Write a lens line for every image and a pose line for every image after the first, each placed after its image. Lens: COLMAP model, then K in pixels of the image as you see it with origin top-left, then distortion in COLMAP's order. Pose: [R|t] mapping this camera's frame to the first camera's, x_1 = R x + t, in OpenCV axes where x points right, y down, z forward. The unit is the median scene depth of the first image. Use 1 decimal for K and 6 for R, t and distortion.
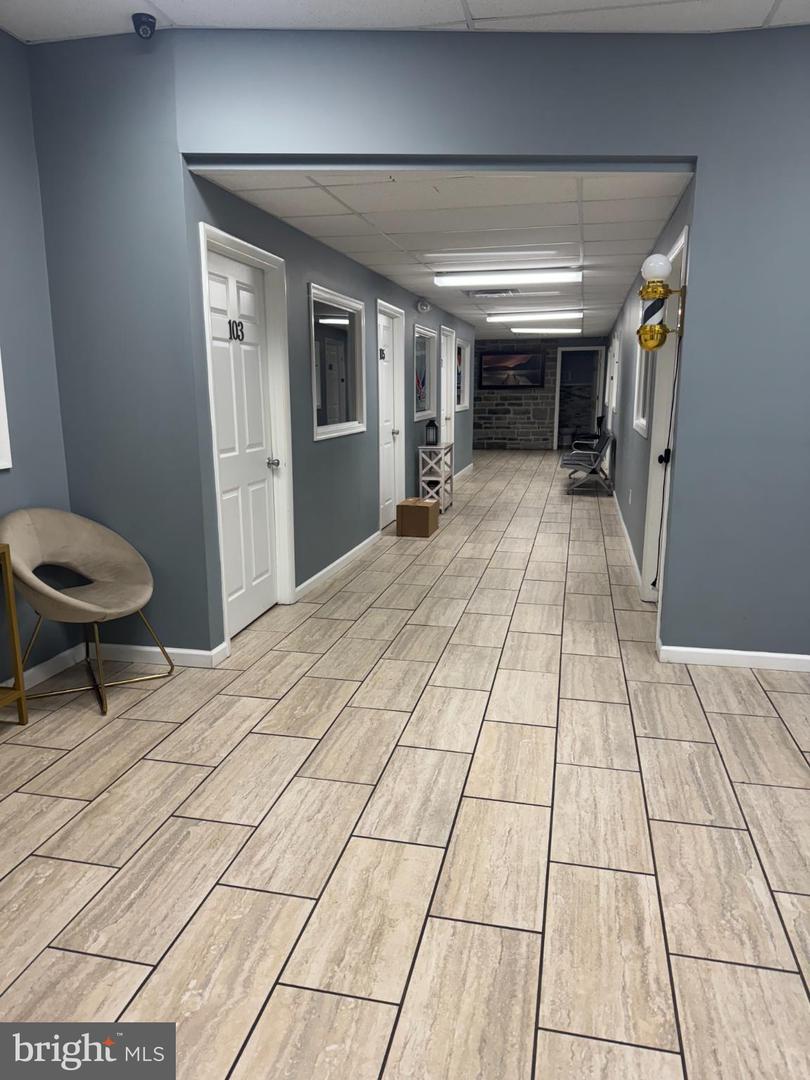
lens RADIAL K [[748.3, 0, 422.8], [0, 748.3, 544.7], [0, 0, 1]] dist [0.088994, -0.142357]
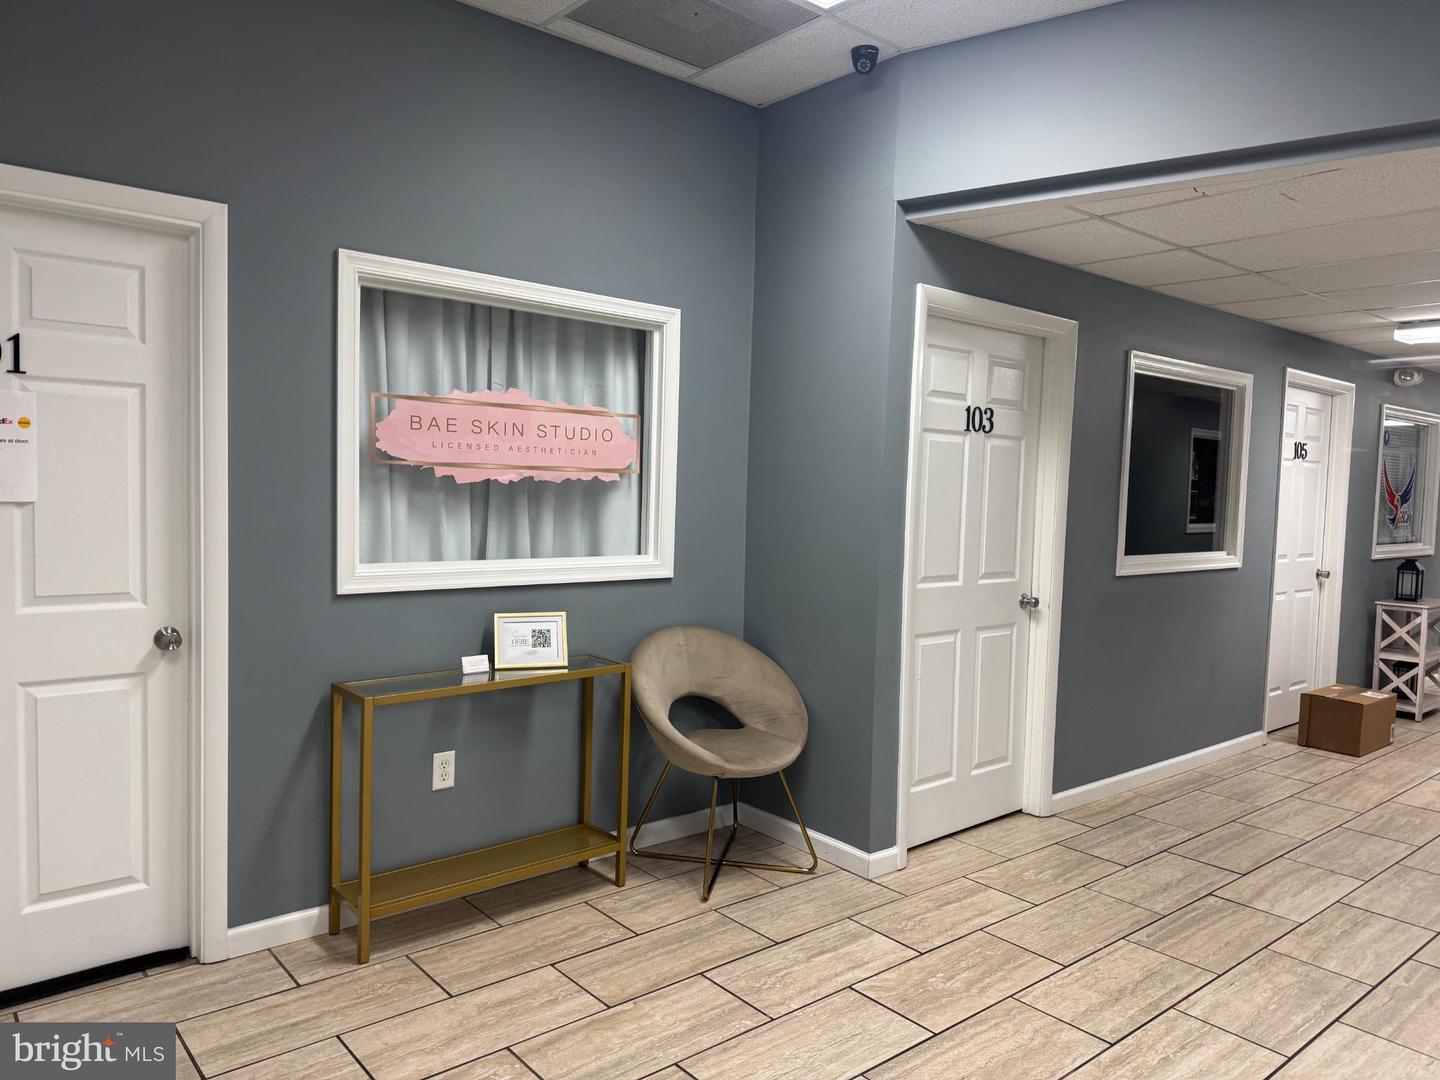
lens RADIAL K [[1023.2, 0, 717.4], [0, 1023.2, 520.9], [0, 0, 1]] dist [0.046972, -0.054120]
pose [[0.793175, 0.049443, -0.606984, 0.168961], [-0.156164, 0.979885, -0.124248, -0.023020], [0.588631, 0.193339, 0.784942, 0.087319]]
